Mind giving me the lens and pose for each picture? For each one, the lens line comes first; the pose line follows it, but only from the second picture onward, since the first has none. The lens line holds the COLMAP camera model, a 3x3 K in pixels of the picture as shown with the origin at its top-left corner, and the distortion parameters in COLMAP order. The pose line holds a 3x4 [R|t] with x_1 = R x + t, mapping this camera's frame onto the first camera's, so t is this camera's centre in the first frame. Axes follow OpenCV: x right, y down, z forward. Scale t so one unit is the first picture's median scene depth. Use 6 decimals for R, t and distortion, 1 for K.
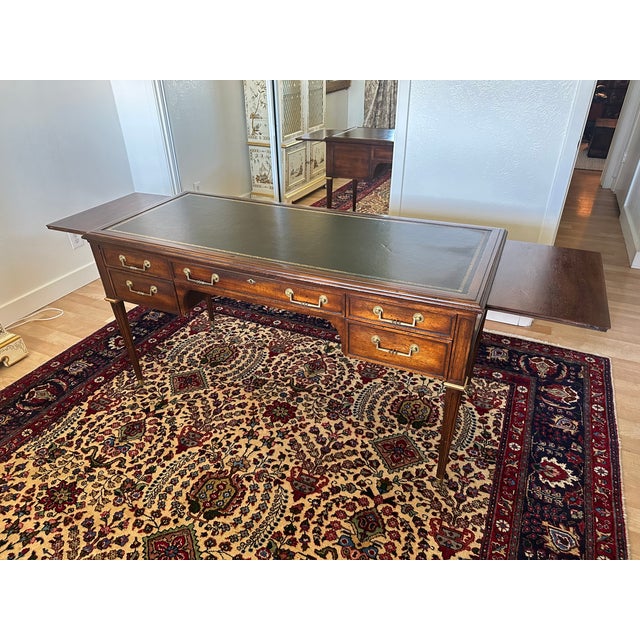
lens RADIAL K [[457.7, 0, 323.6], [0, 457.7, 312.5], [0, 0, 1]] dist [0.033331, -0.061075]
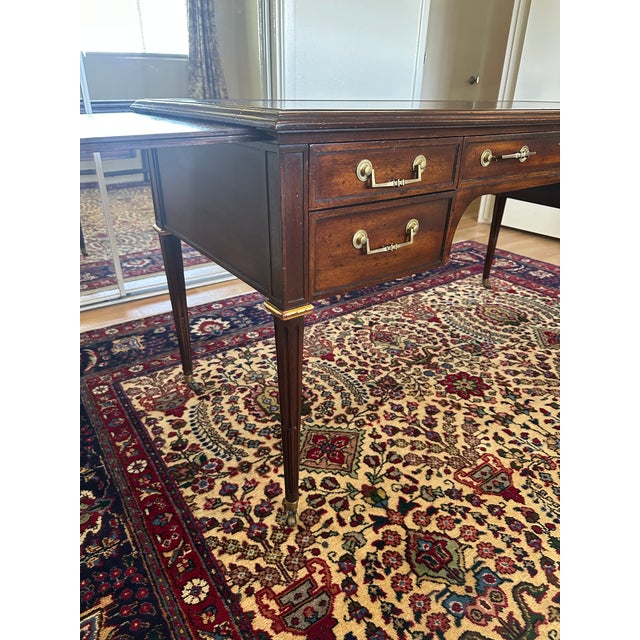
lens RADIAL K [[457.7, 0, 315.2], [0, 457.7, 323.6], [0, 0, 1]] dist [0.033331, -0.061075]
pose [[0.502125, -0.367707, 0.782727, -0.753686], [0.424050, 0.893510, 0.147719, -0.067093], [-0.753692, 0.257742, 0.604580, 0.759820]]
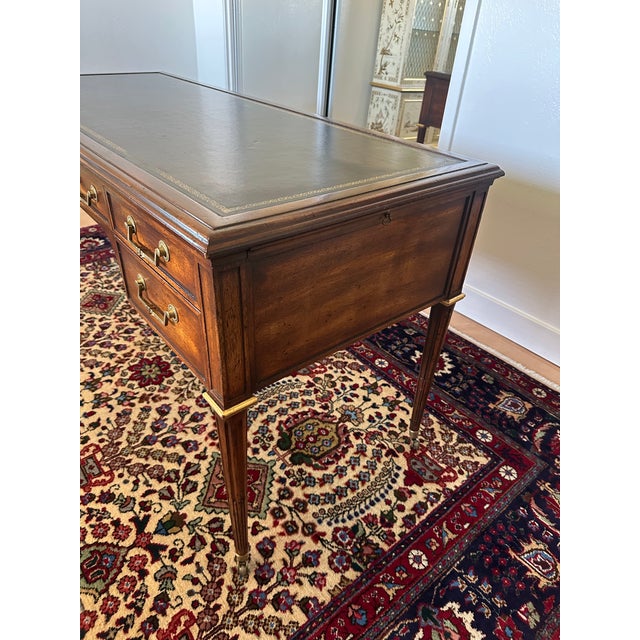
lens RADIAL K [[457.7, 0, 322.0], [0, 457.7, 319.7], [0, 0, 1]] dist [0.033331, -0.061075]
pose [[0.902369, 0.294952, -0.314218, 0.381642], [-0.279427, 0.955509, 0.094466, -0.009680], [0.328101, 0.002558, 0.944639, 0.407990]]
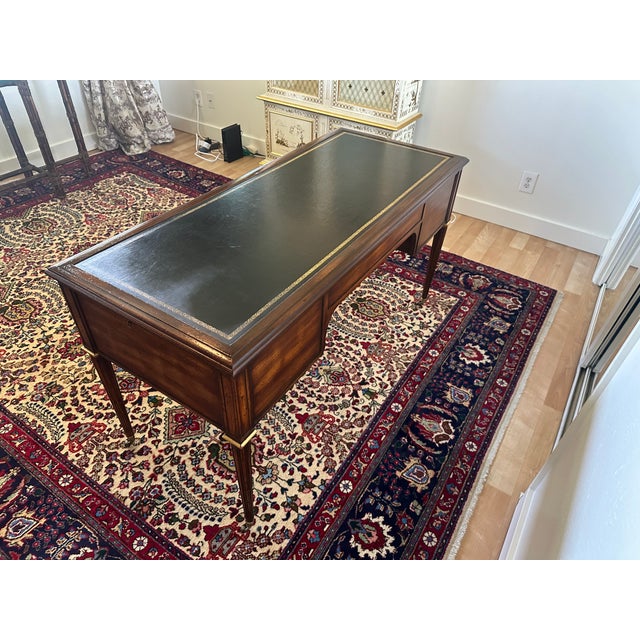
lens RADIAL K [[457.7, 0, 317.6], [0, 457.7, 320.5], [0, 0, 1]] dist [0.033331, -0.061075]
pose [[-0.148545, 0.648840, -0.746285, 0.676000], [-0.533311, 0.582949, 0.612985, -0.545082], [0.832775, 0.489058, 0.259439, 0.823155]]
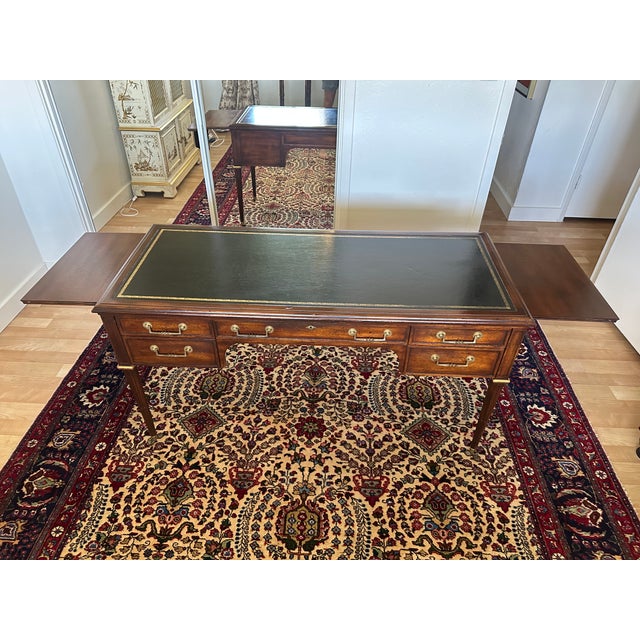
lens RADIAL K [[457.7, 0, 321.0], [0, 457.7, 314.7], [0, 0, 1]] dist [0.033331, -0.061075]
pose [[0.925578, -0.207346, 0.316724, -0.370119], [0.167528, 0.974623, 0.148471, -0.198454], [-0.339471, -0.084361, 0.936826, 0.025004]]
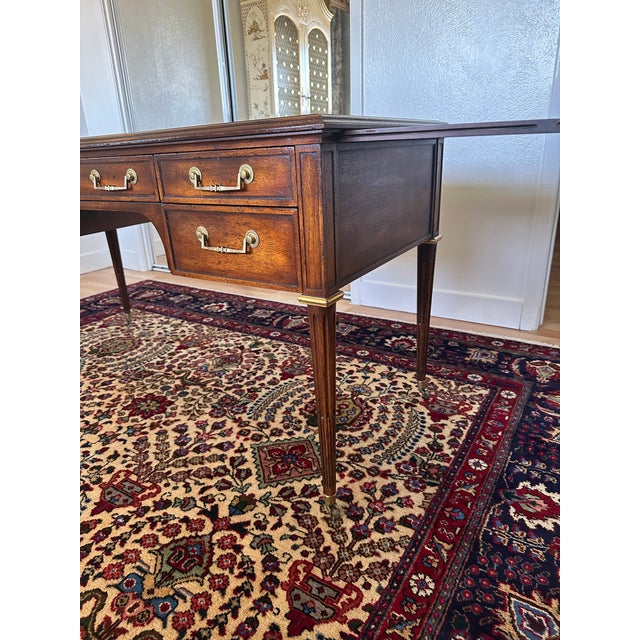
lens RADIAL K [[457.7, 0, 317.2], [0, 457.7, 319.1], [0, 0, 1]] dist [0.033331, -0.061075]
pose [[0.991904, 0.022008, -0.125068, 0.263437], [-0.042905, 0.985032, -0.166944, 0.202695], [0.119522, 0.170959, 0.978002, 0.325402]]
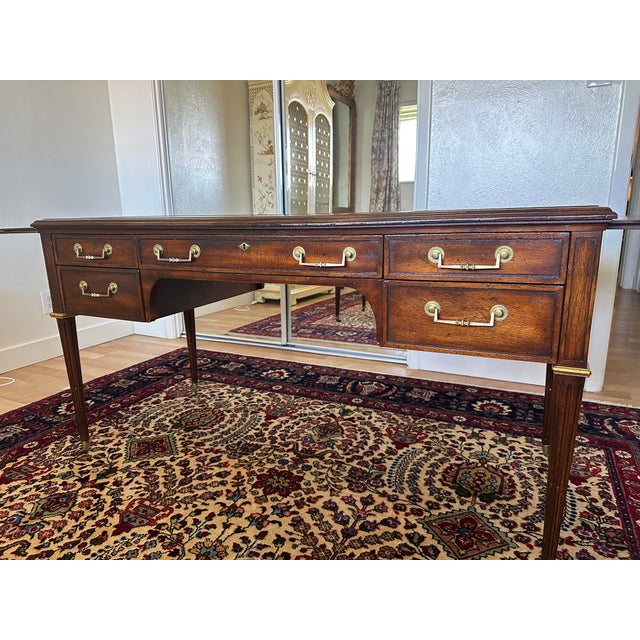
lens RADIAL K [[457.7, 0, 321.5], [0, 457.7, 312.1], [0, 0, 1]] dist [0.033331, -0.061075]
pose [[0.999978, 0.000734, -0.006592, -0.028075], [-0.002781, 0.948678, -0.316232, 0.203336], [0.006022, 0.316243, 0.948659, 0.291831]]
